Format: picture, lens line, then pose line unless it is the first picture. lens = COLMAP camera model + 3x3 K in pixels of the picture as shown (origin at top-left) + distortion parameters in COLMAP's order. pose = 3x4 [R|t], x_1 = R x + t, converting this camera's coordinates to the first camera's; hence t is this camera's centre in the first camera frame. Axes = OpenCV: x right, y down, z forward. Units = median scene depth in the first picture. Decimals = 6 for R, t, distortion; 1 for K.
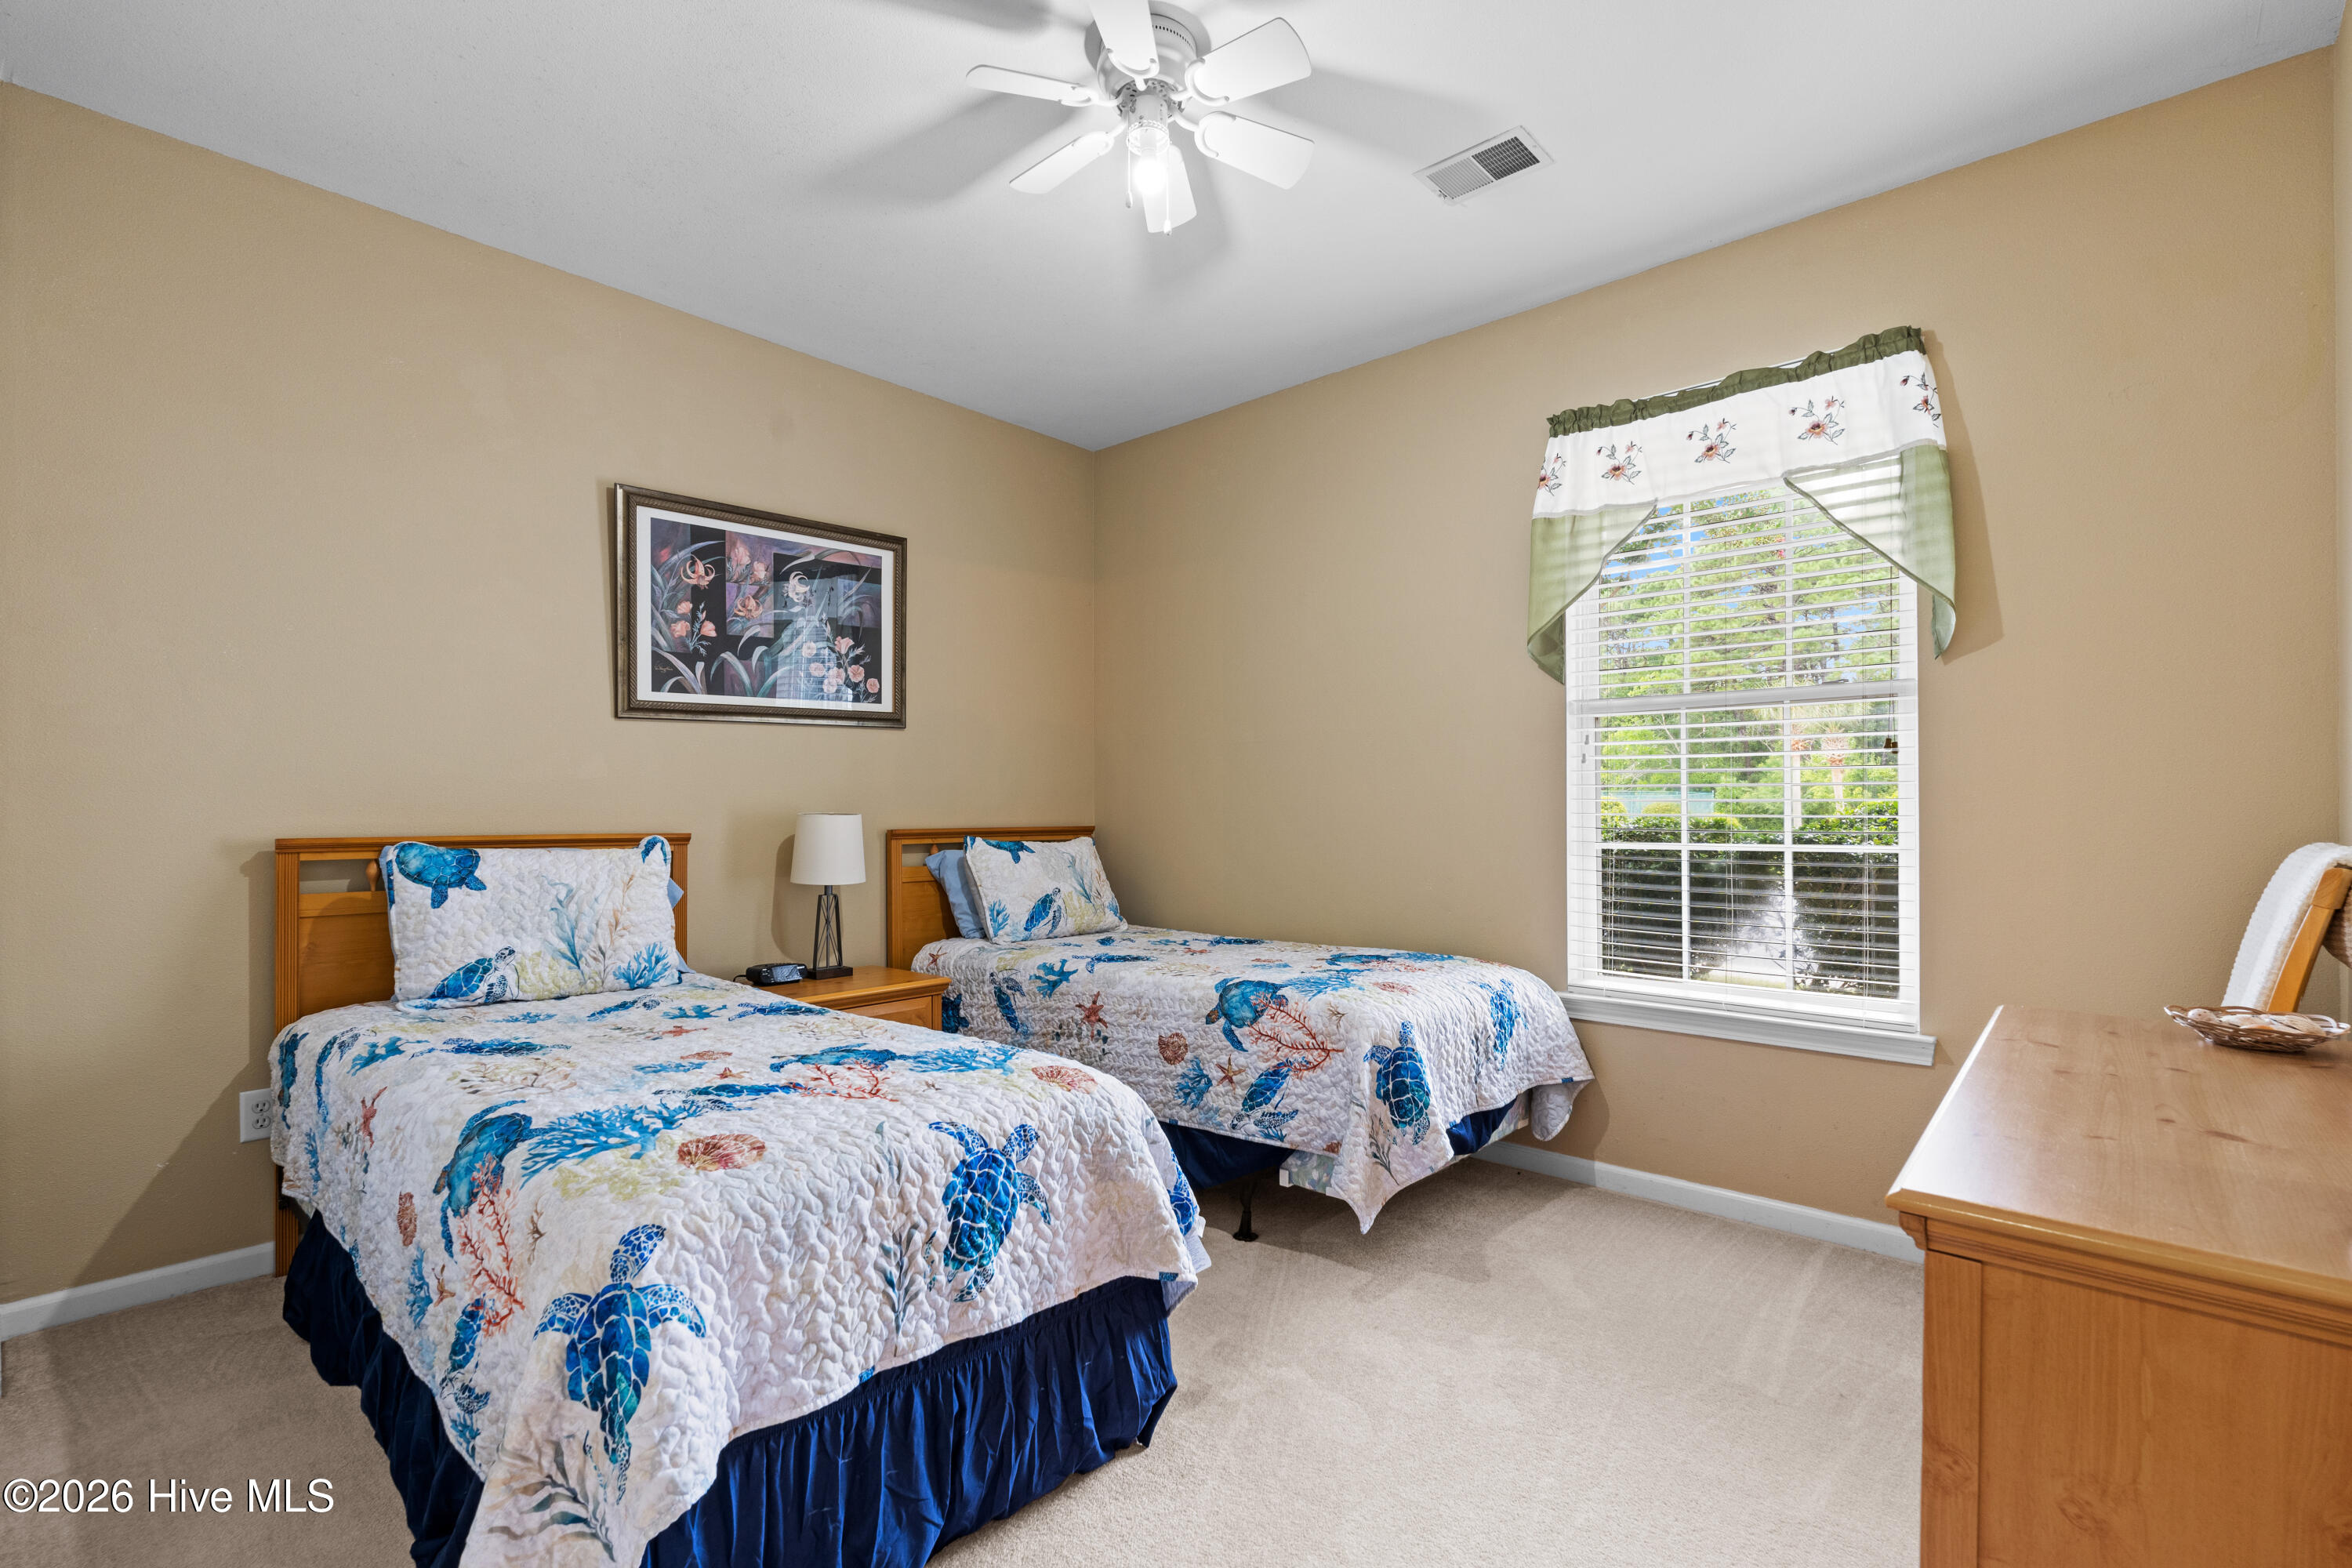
lens RADIAL K [[1043.3, 0, 1173.4], [0, 1043.3, 792.2], [0, 0, 1]] dist [-0.002353, -0.000490]
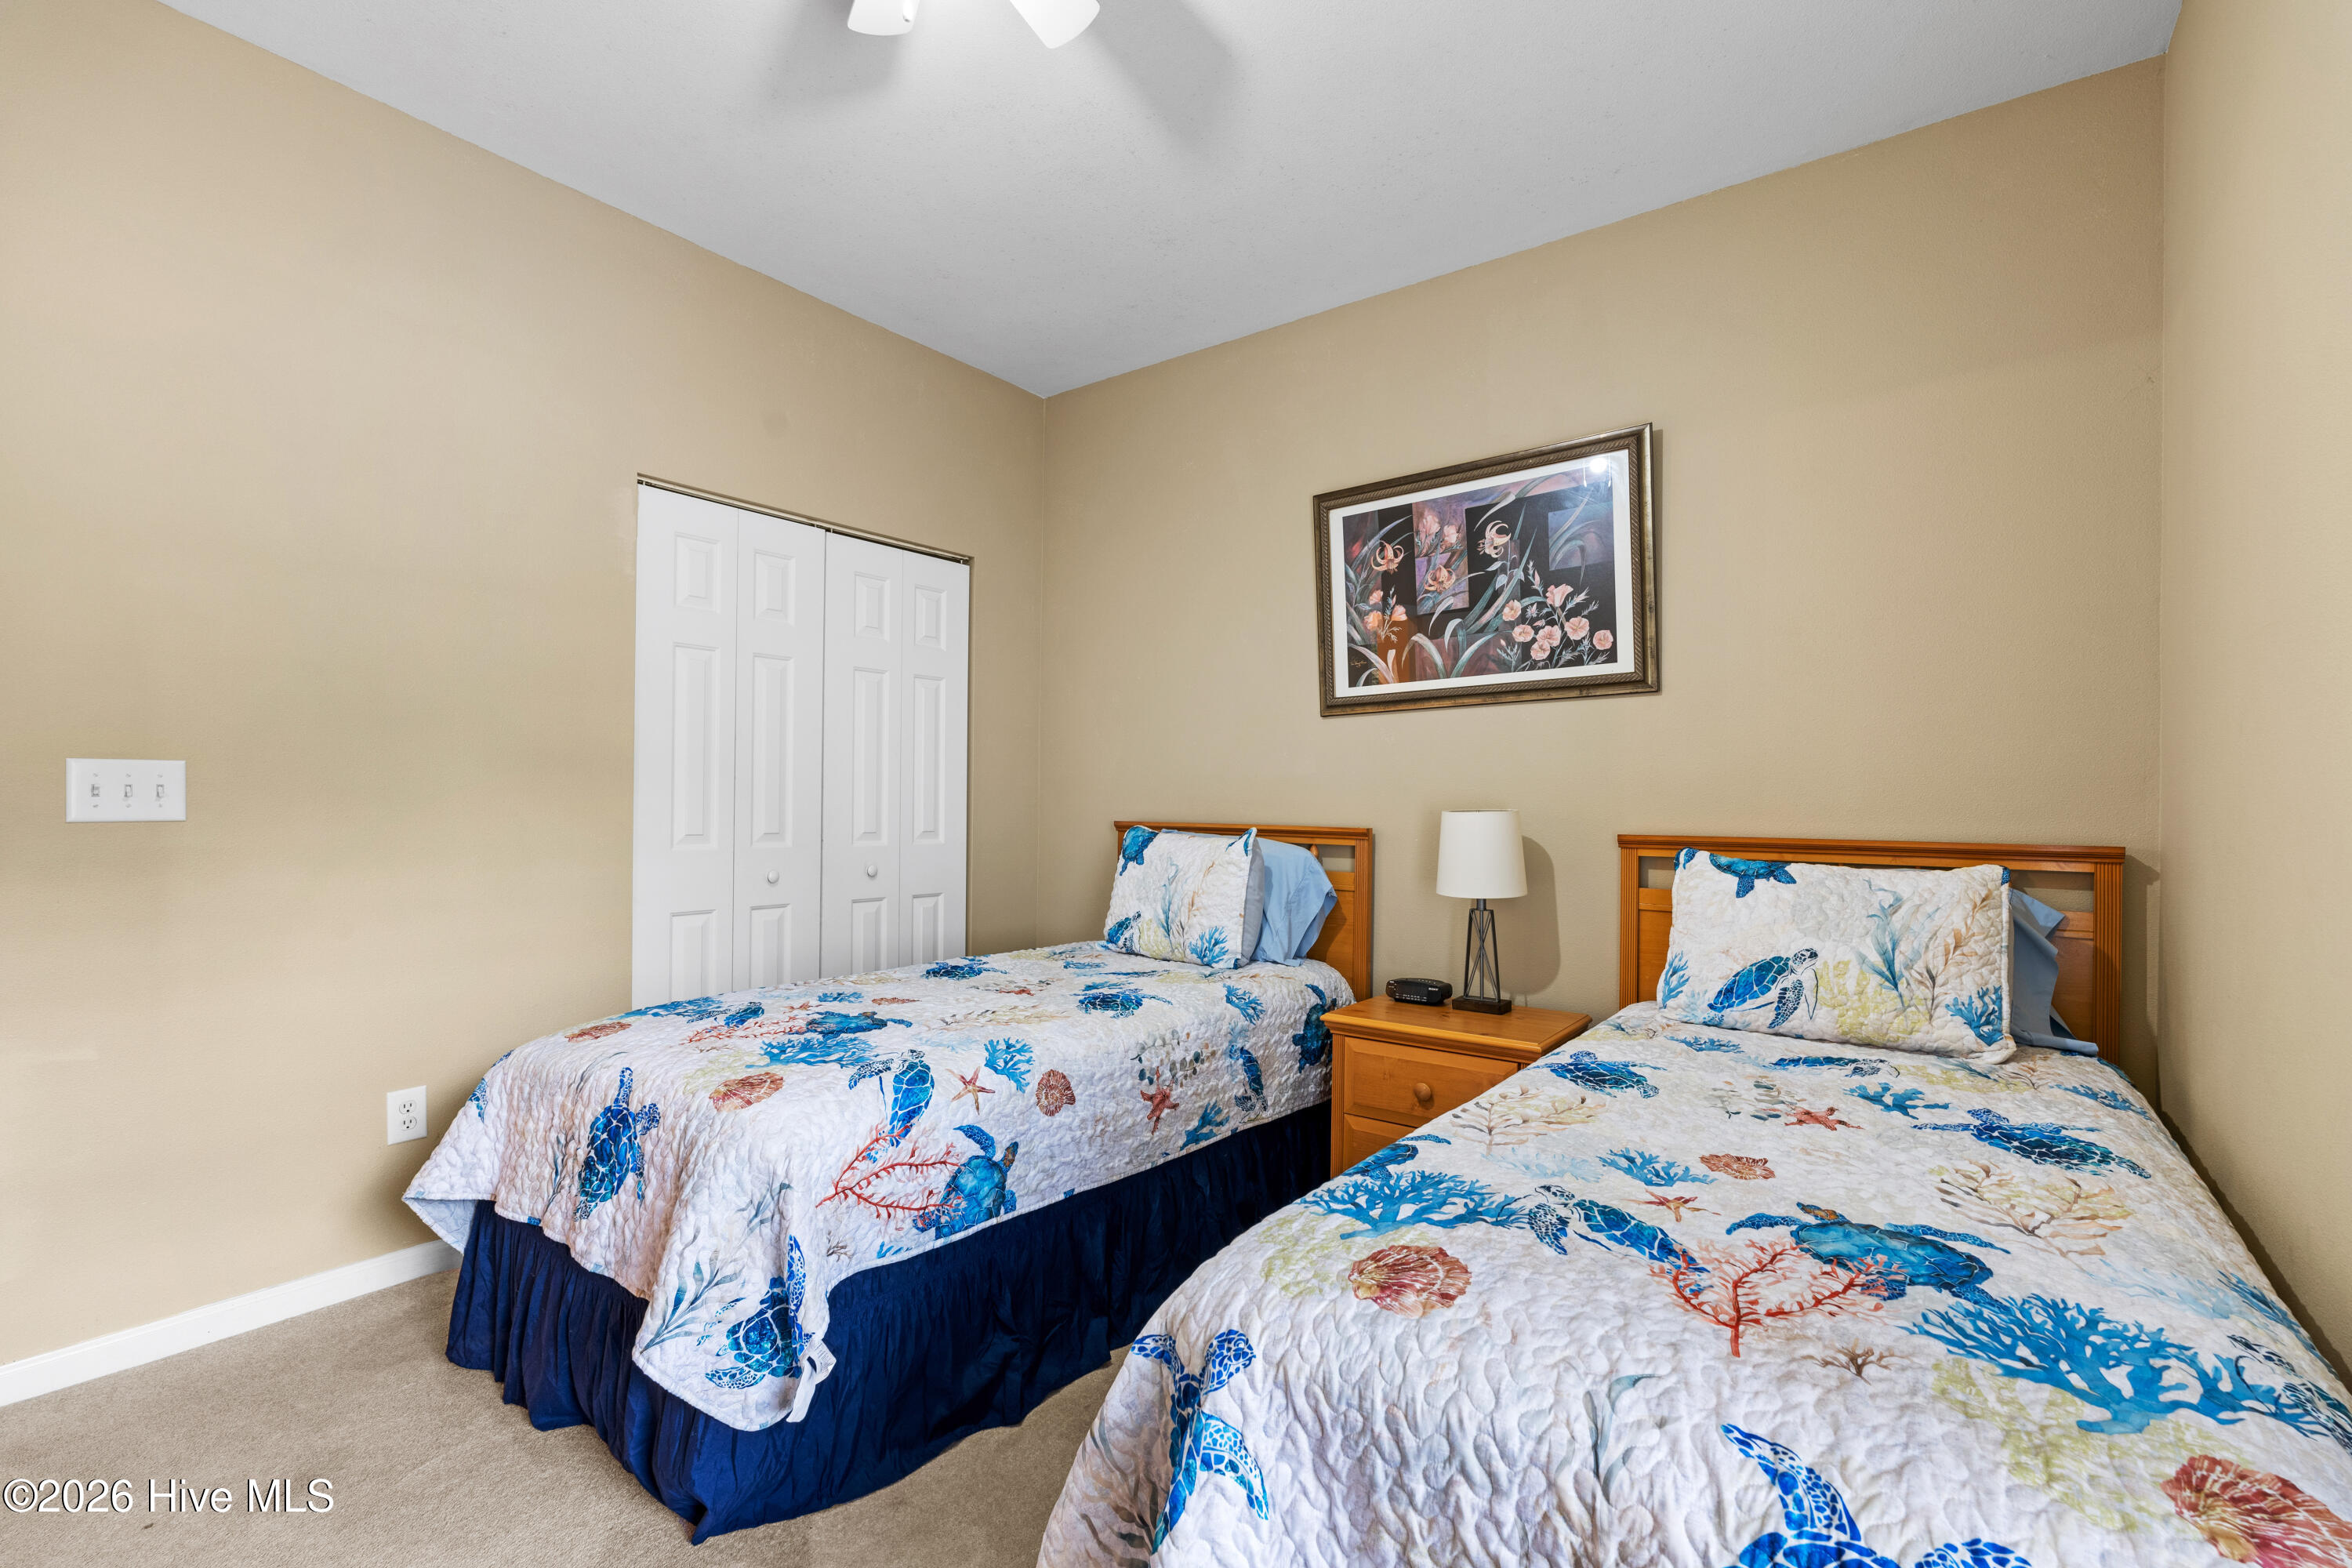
lens RADIAL K [[1043.3, 0, 1174.5], [0, 1043.3, 792.1], [0, 0, 1]] dist [-0.002353, -0.000490]
pose [[0.106054, -0.001229, -0.994360, 0.461098], [0.010587, 0.999944, -0.000107, 0.003574], [0.994304, -0.010516, 0.106061, 0.675847]]
